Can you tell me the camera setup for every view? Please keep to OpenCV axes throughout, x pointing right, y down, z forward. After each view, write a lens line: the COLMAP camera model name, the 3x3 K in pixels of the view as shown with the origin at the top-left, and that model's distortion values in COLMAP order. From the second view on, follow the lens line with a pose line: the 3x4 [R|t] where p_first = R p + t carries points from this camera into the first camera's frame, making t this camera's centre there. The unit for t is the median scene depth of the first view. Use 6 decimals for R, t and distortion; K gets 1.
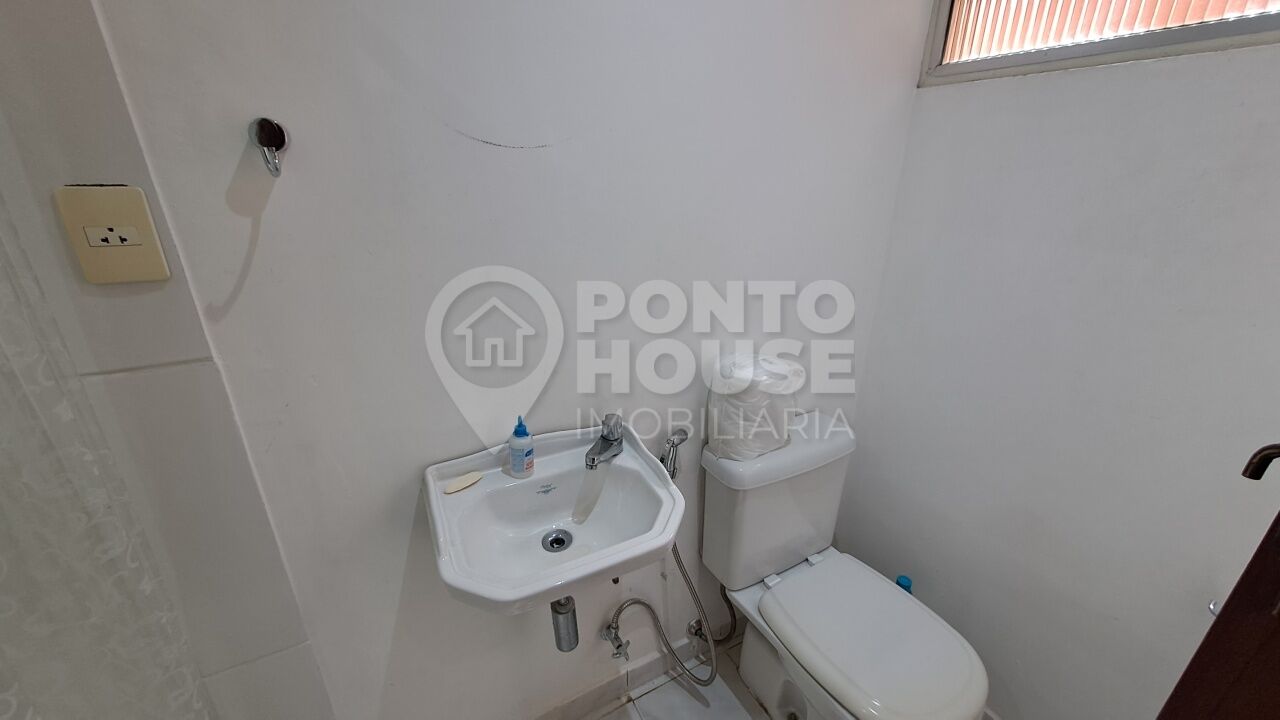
lens RADIAL K [[507.7, 0, 643.7], [0, 507.7, 362.4], [0, 0, 1]] dist [0.001085, -0.000322]
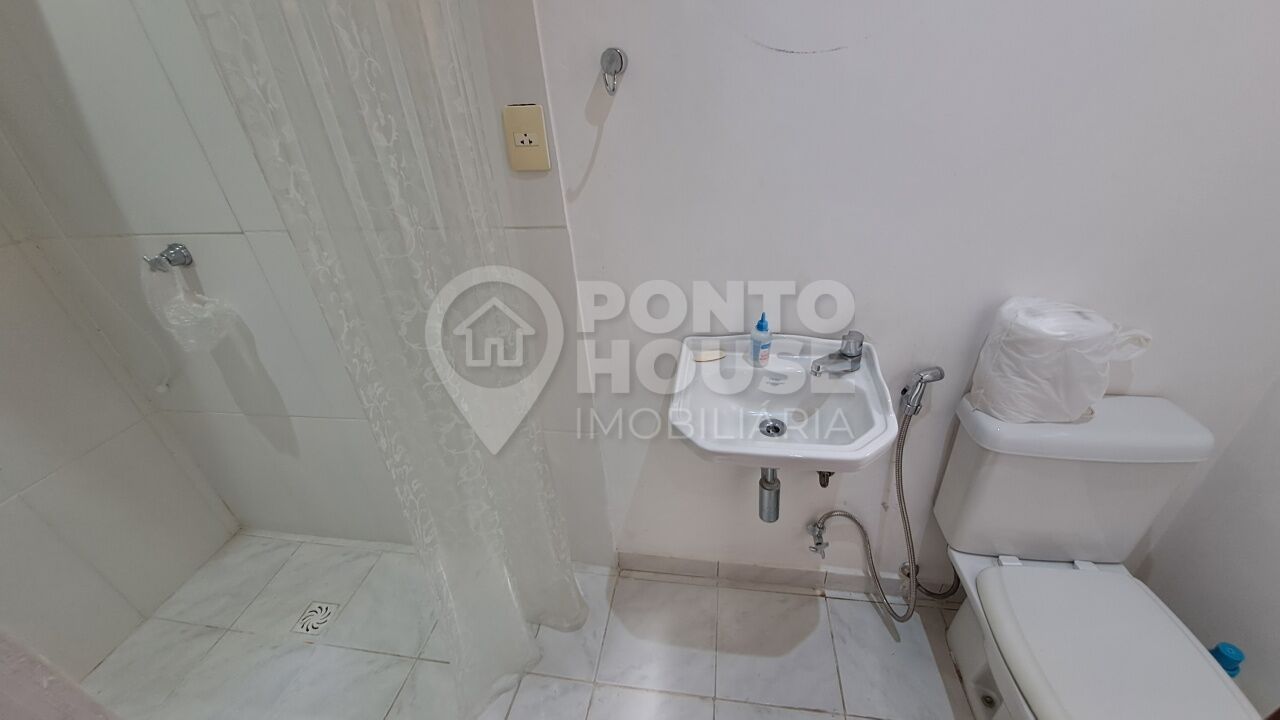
lens RADIAL K [[507.7, 0, 643.7], [0, 507.7, 362.4], [0, 0, 1]] dist [0.001085, -0.000322]
pose [[0.789323, 0.267161, -0.552806, 0.170621], [-0.161016, 0.958927, 0.233524, -0.007406], [0.592489, -0.095315, 0.799920, -0.061639]]
